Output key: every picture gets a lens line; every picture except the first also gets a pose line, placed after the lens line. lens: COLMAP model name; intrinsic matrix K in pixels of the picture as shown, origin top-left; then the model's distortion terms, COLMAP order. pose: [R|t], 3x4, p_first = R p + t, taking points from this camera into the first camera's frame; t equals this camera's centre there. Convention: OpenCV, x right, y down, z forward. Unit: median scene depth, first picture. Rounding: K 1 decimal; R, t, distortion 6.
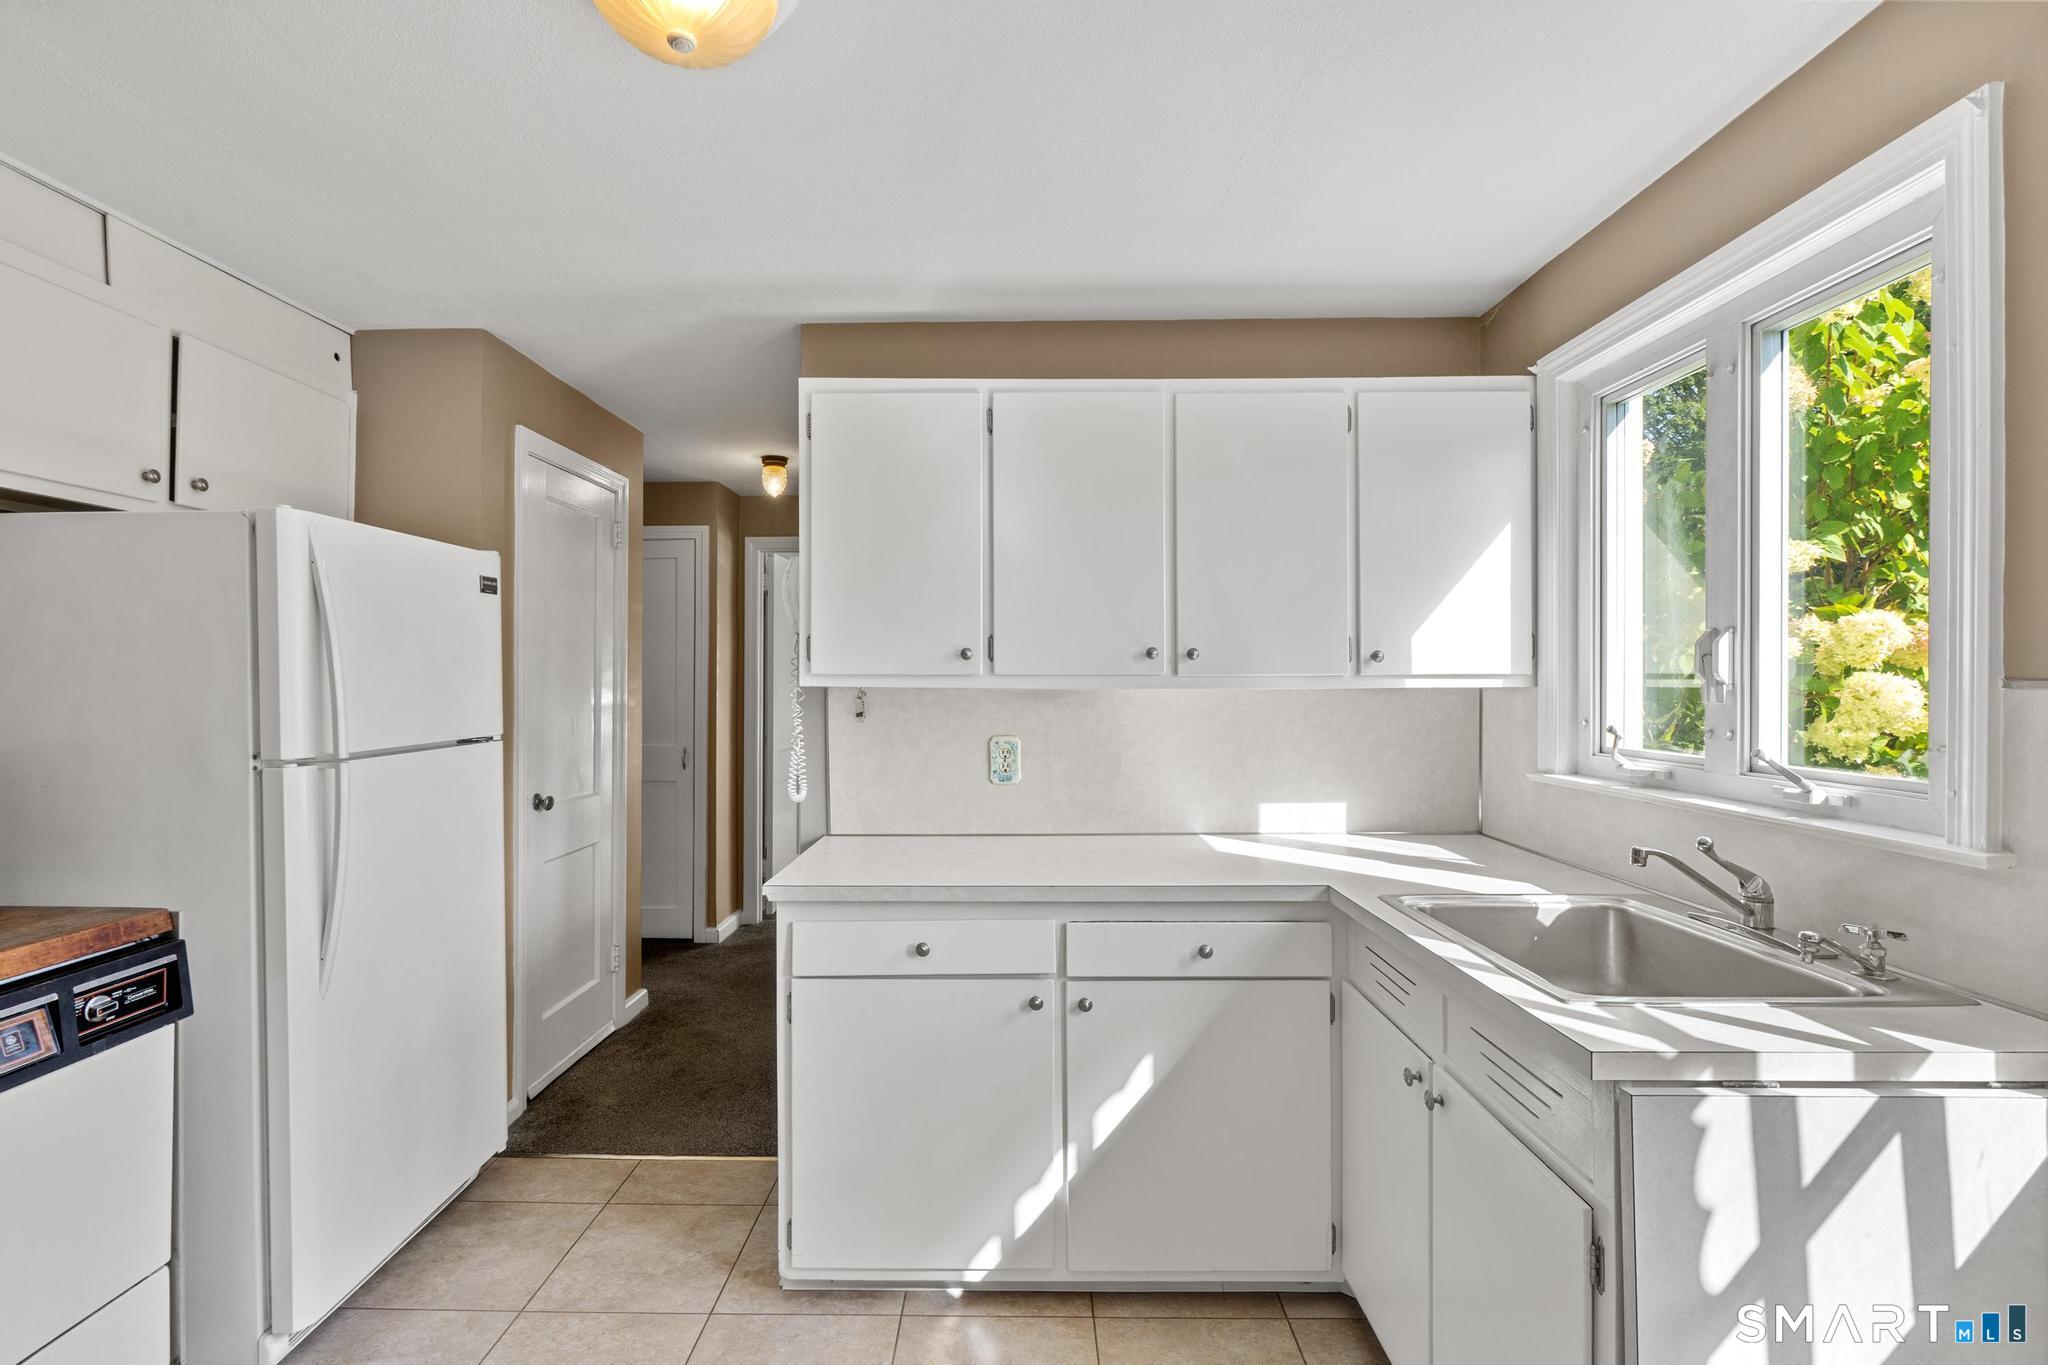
lens RADIAL K [[922.8, 0, 1024.0], [0, 922.8, 682.5], [0, 0, 1]] dist [-0.003951, 0.000394]
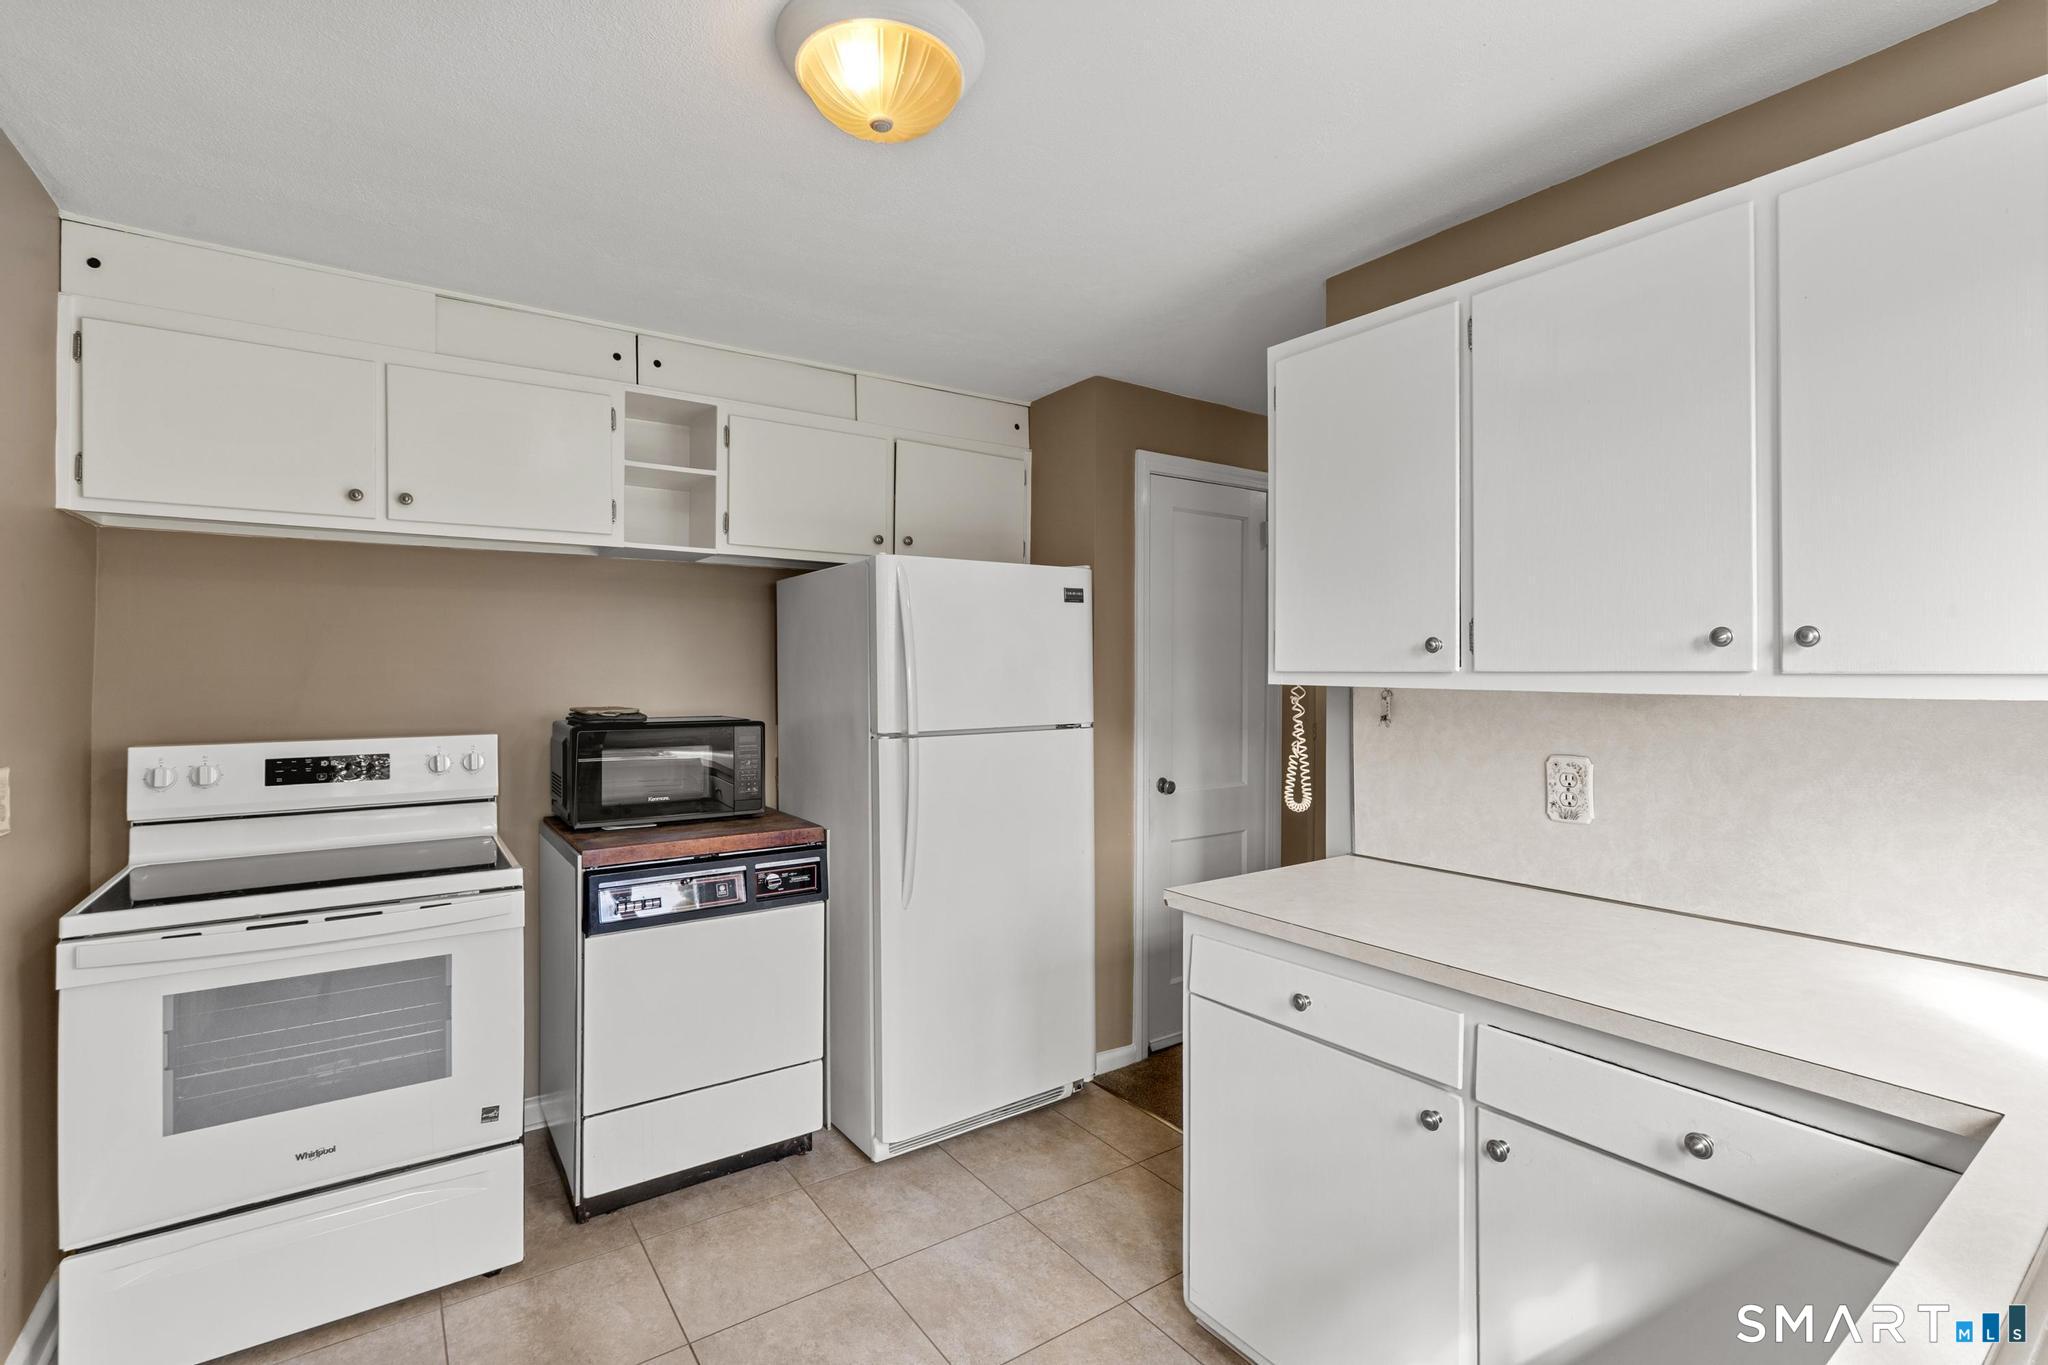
lens RADIAL K [[933.6, 0, 1006.0], [0, 933.6, 670.2], [0, 0, 1]] dist [-0.004816, 0.001107]
pose [[0.579132, -0.001107, -0.815233, 0.364102], [-0.002666, 0.999991, -0.003252, -0.006143], [0.815229, 0.004057, 0.579124, 0.253696]]
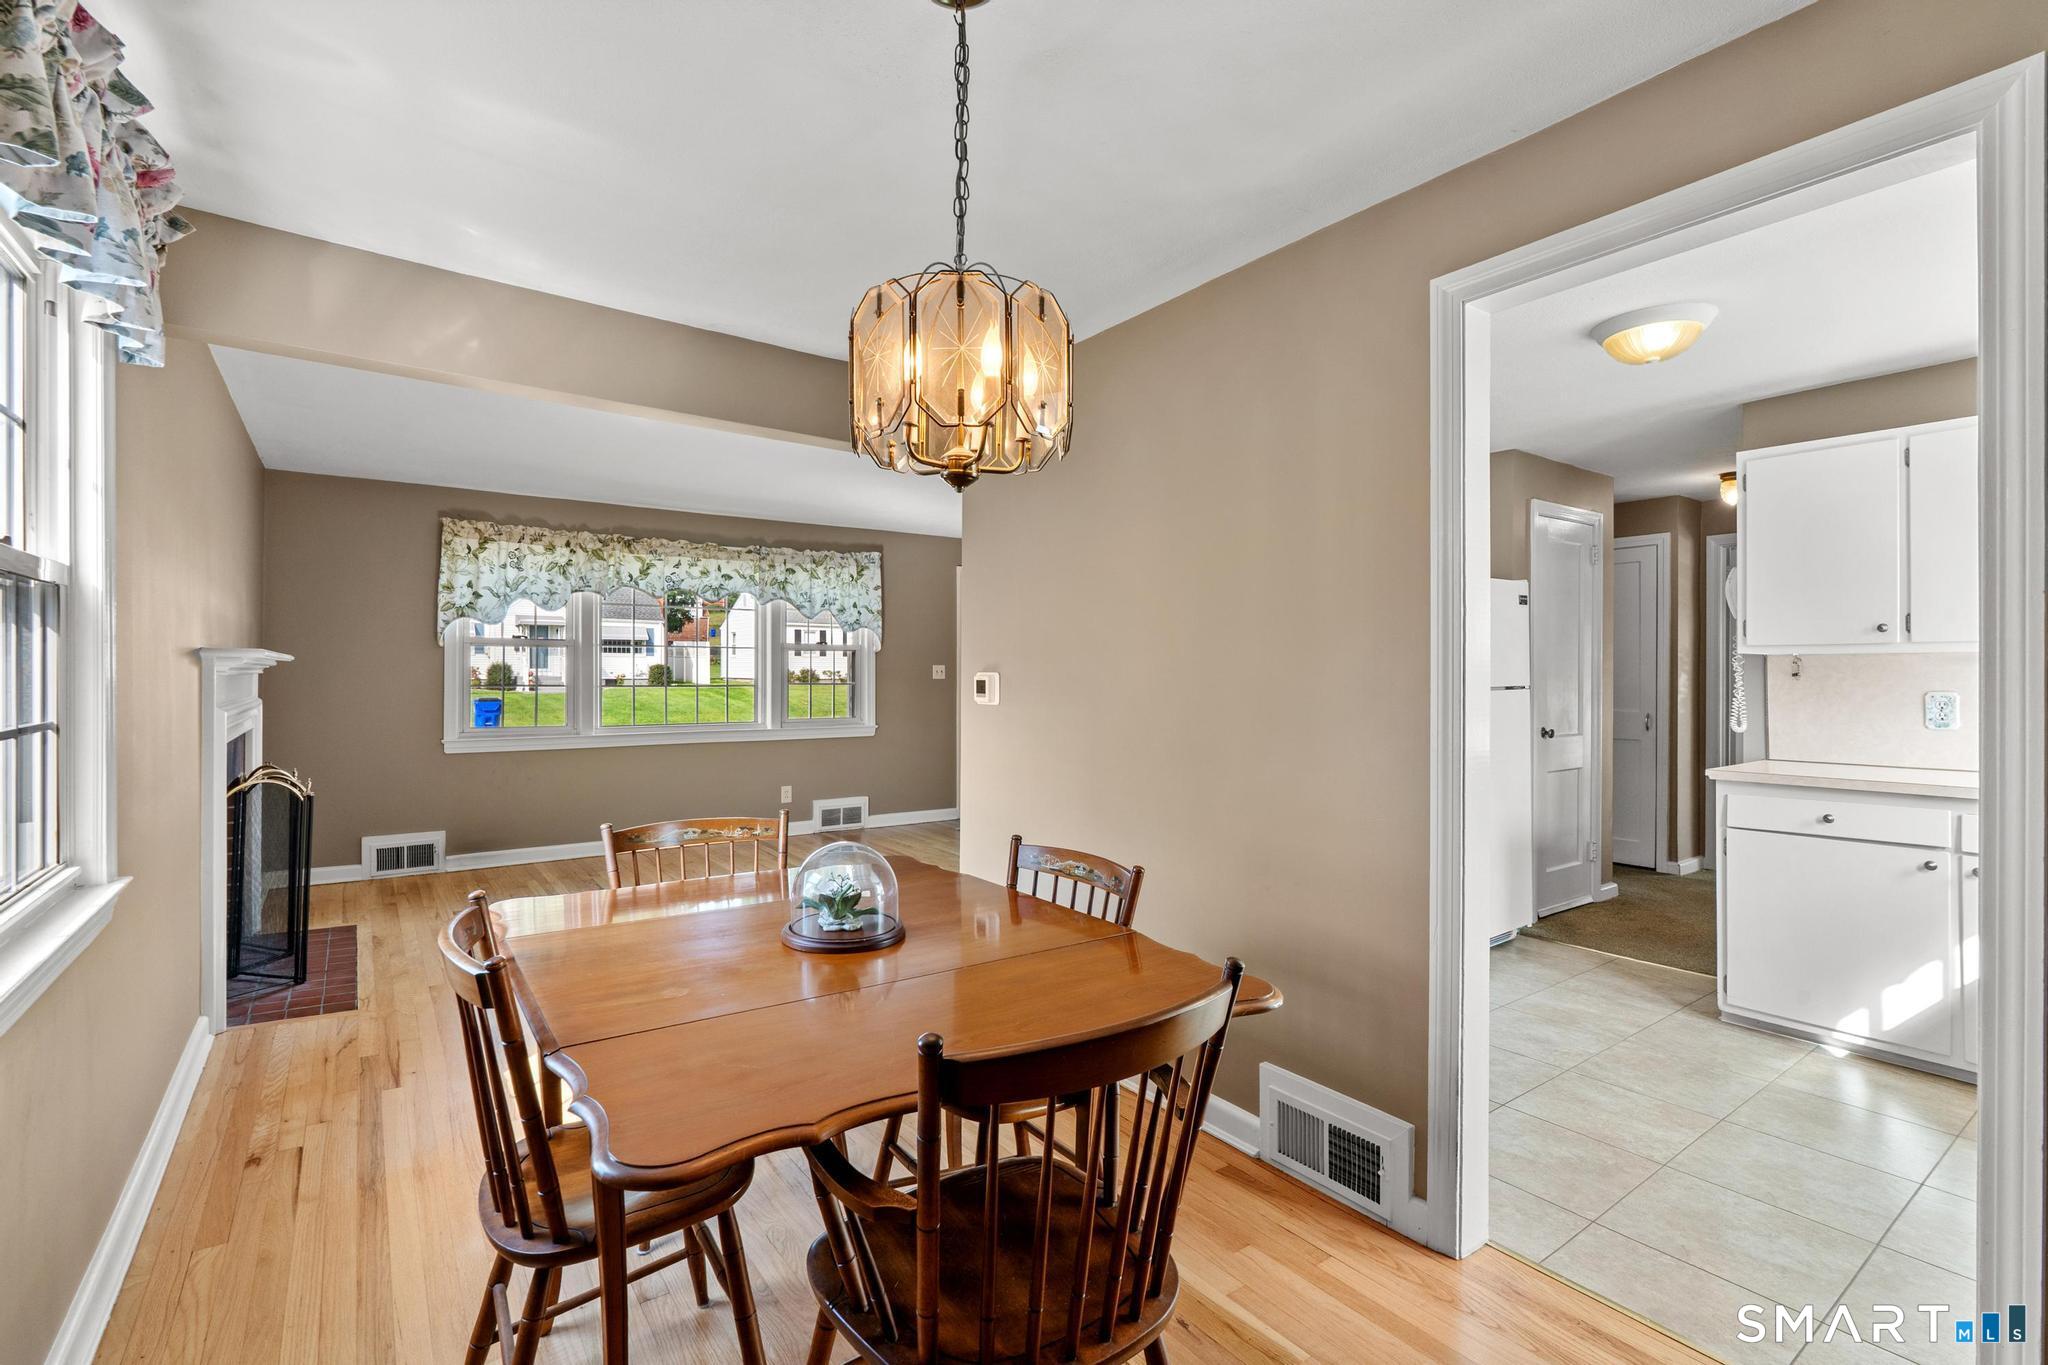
lens RADIAL K [[932.4, 0, 1005.9], [0, 932.4, 672.7], [0, 0, 1]] dist [-0.000267, 0.000173]
pose [[0.582076, -0.002301, -0.813131, 0.310691], [0.000905, 0.999997, -0.002182, 0.038737], [0.813134, 0.000535, 0.582077, -0.896389]]
